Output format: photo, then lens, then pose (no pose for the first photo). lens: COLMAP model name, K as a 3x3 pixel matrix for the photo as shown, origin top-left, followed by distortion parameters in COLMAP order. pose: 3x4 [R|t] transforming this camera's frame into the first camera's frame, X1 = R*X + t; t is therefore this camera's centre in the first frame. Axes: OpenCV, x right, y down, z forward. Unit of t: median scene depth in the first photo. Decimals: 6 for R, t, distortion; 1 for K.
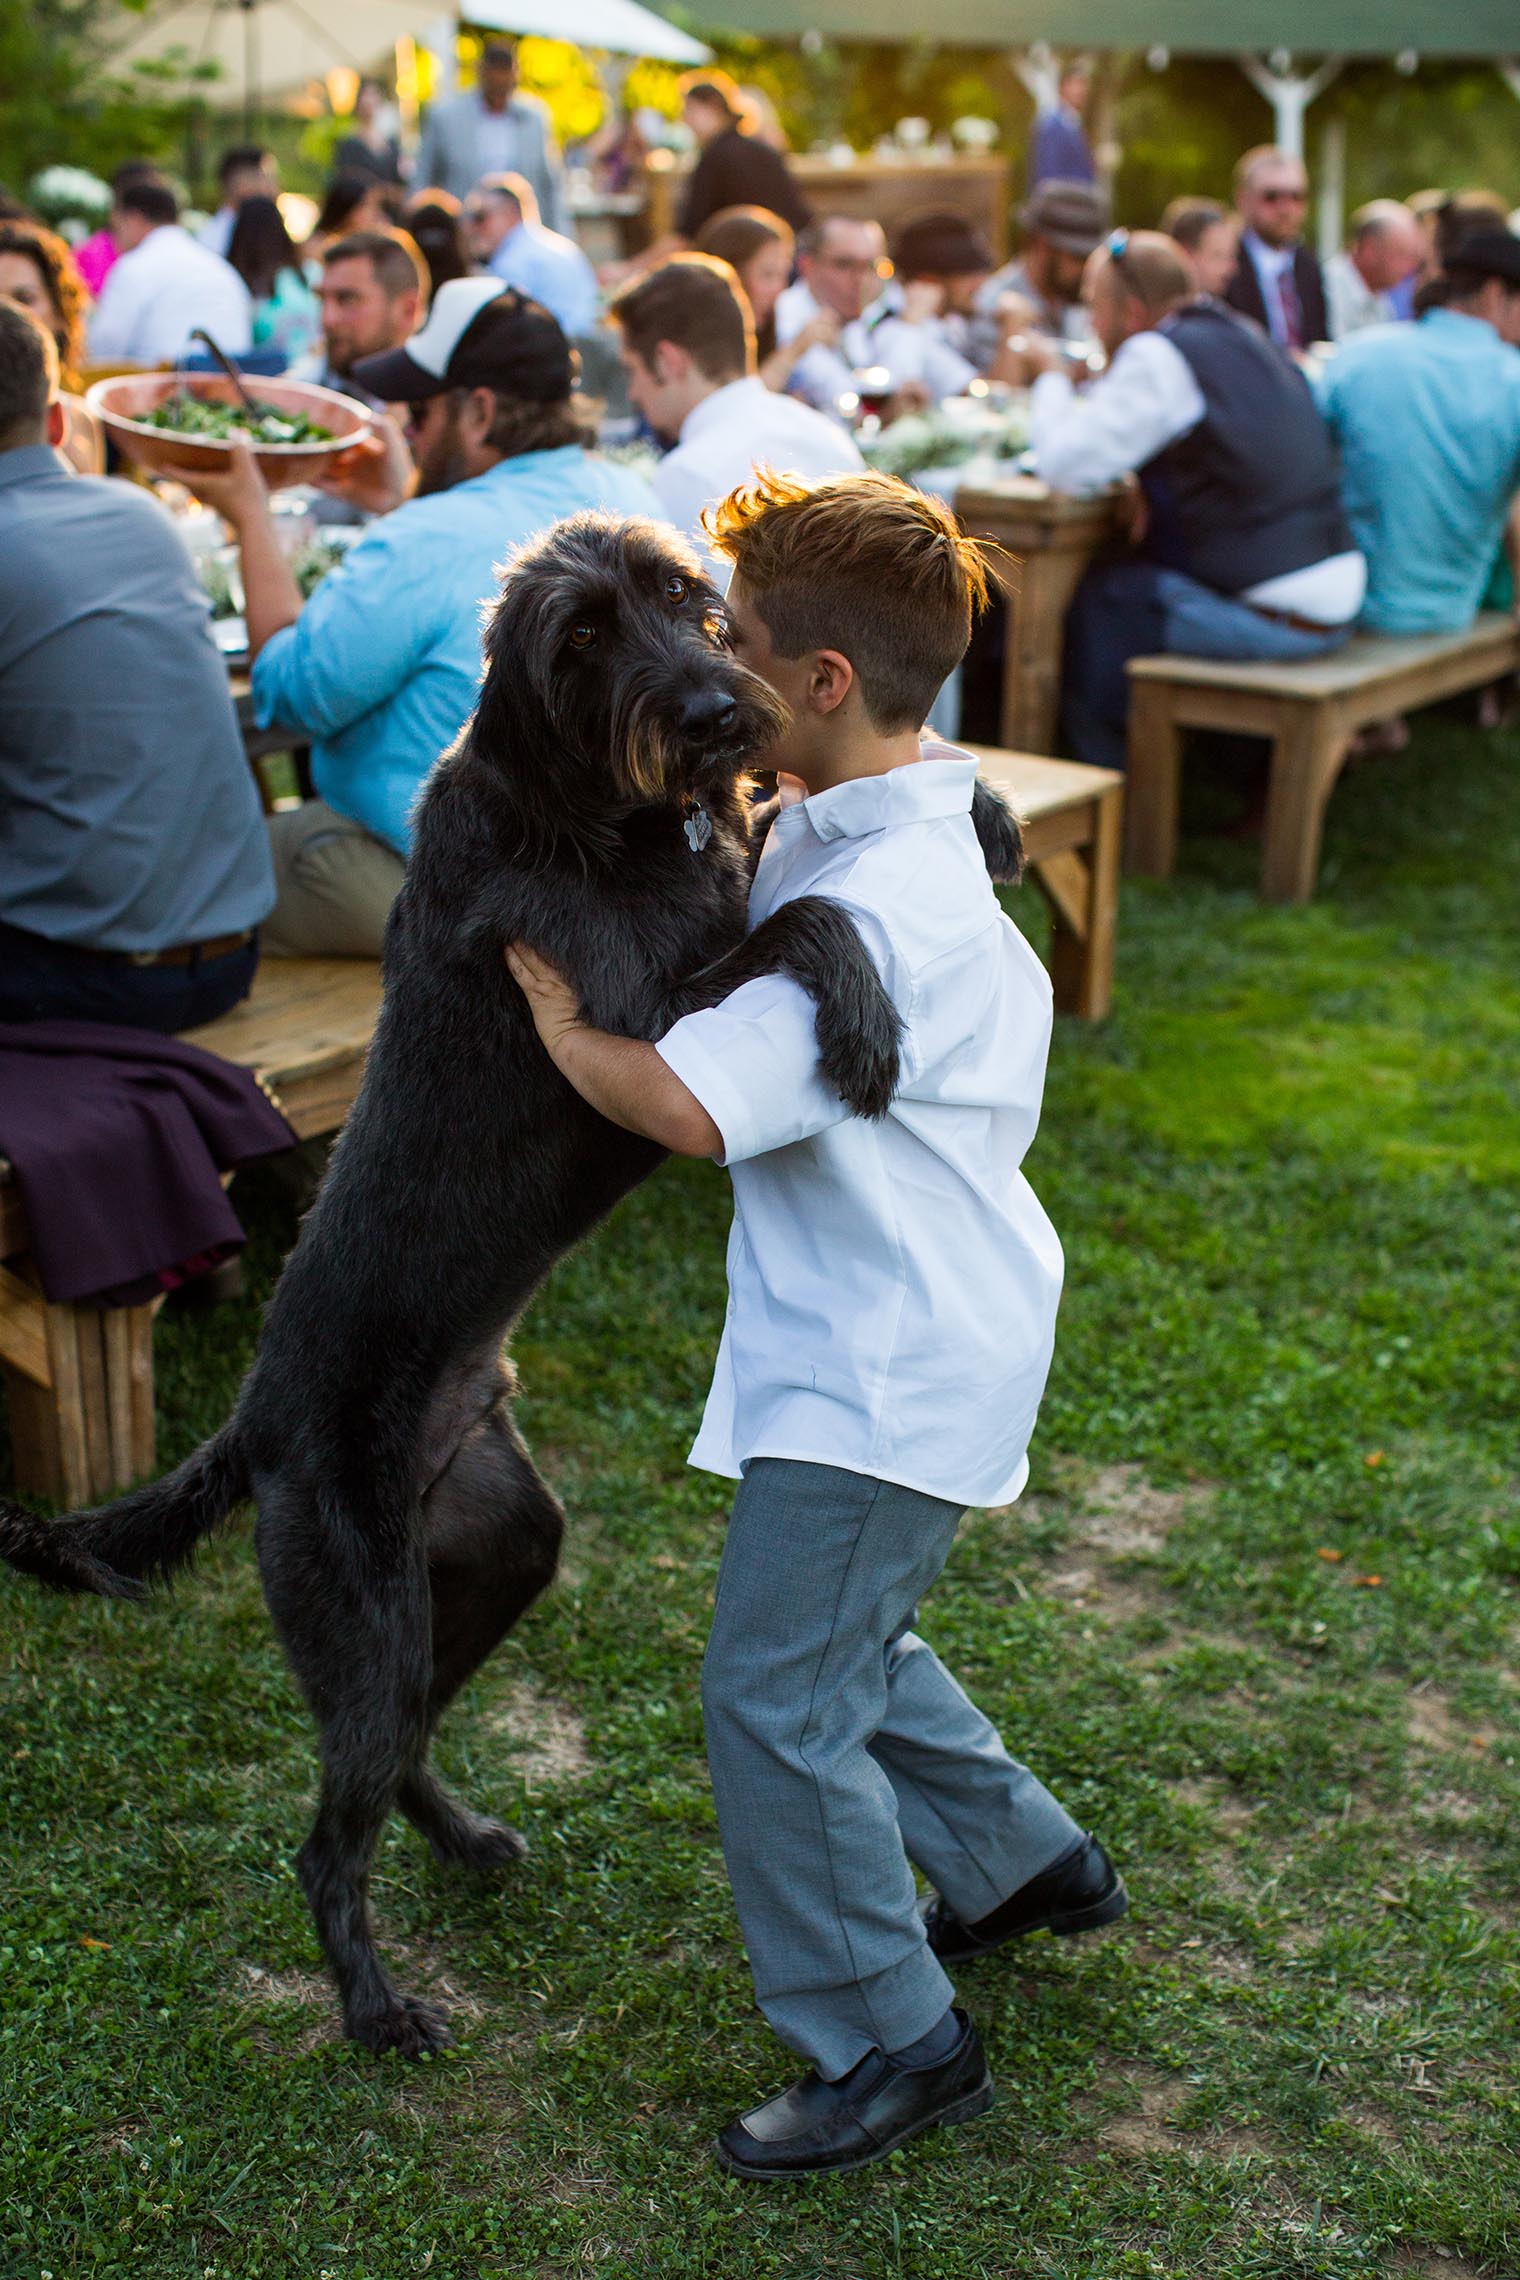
lens RADIAL K [[3322.2, 0, 760.0], [0, 3322.2, 1140.0], [0, 0, 1]] dist [-0.151115, 0.232476]
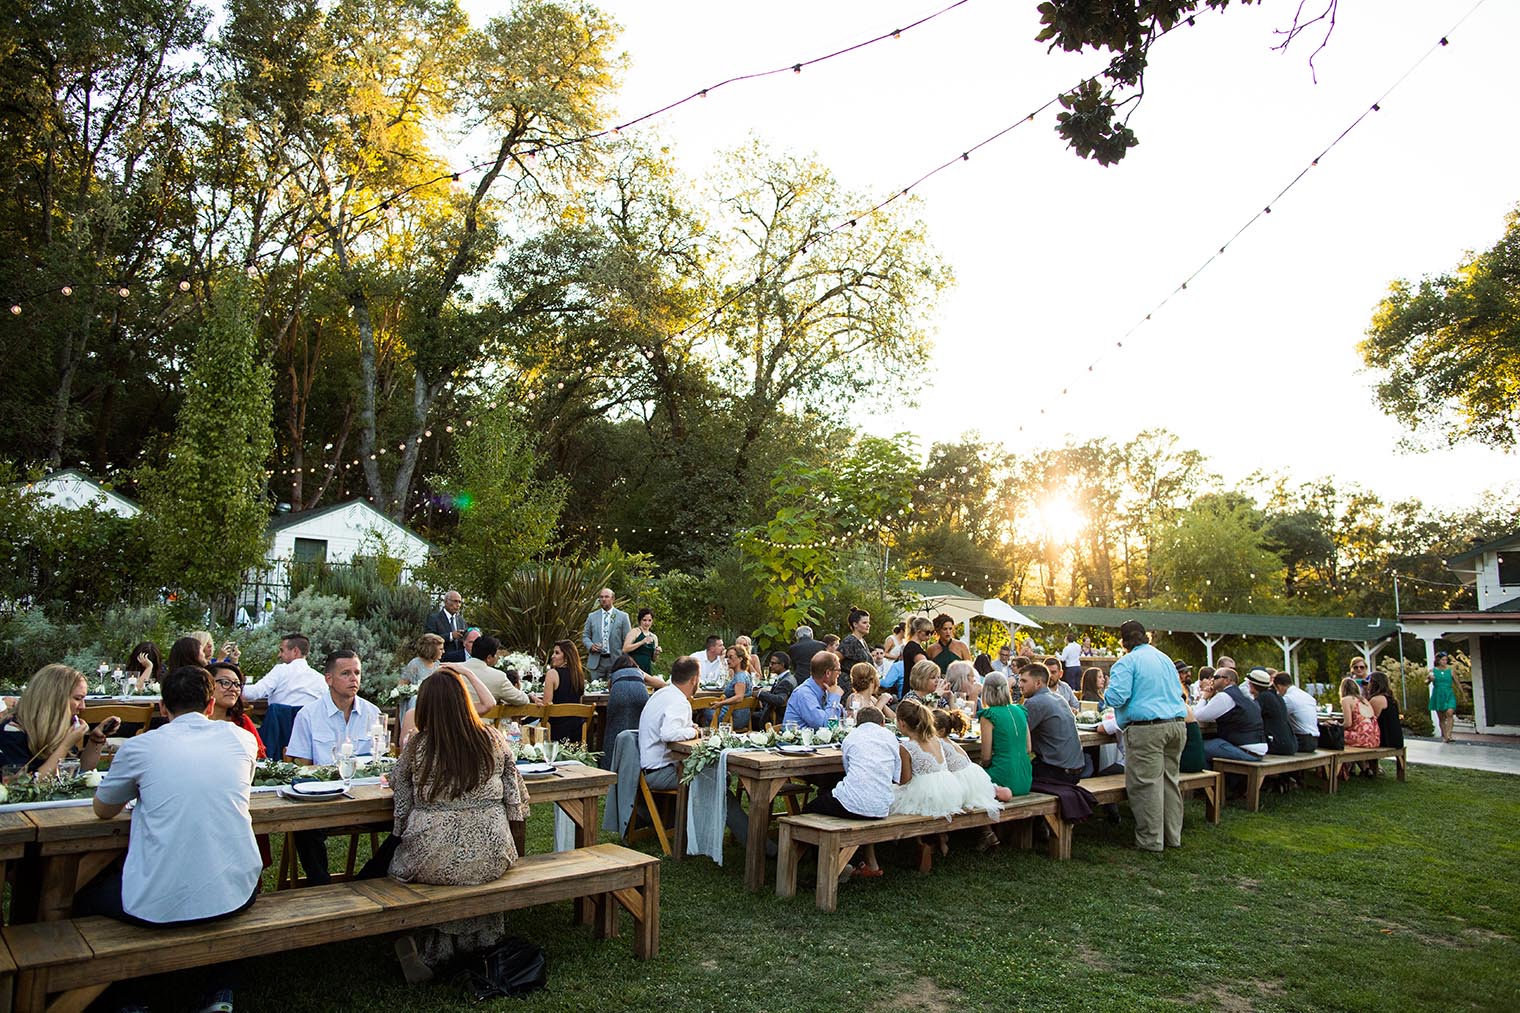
lens RADIAL K [[1078.3, 0, 760.0], [0, 1078.3, 506.5], [0, 0, 1]] dist [-0.018627, 0.001018]
pose [[0.974913, 0.018951, -0.221778, -0.187312], [-0.109004, 0.909364, -0.401465, 0.216835], [0.194069, 0.415569, 0.888617, -0.639345]]
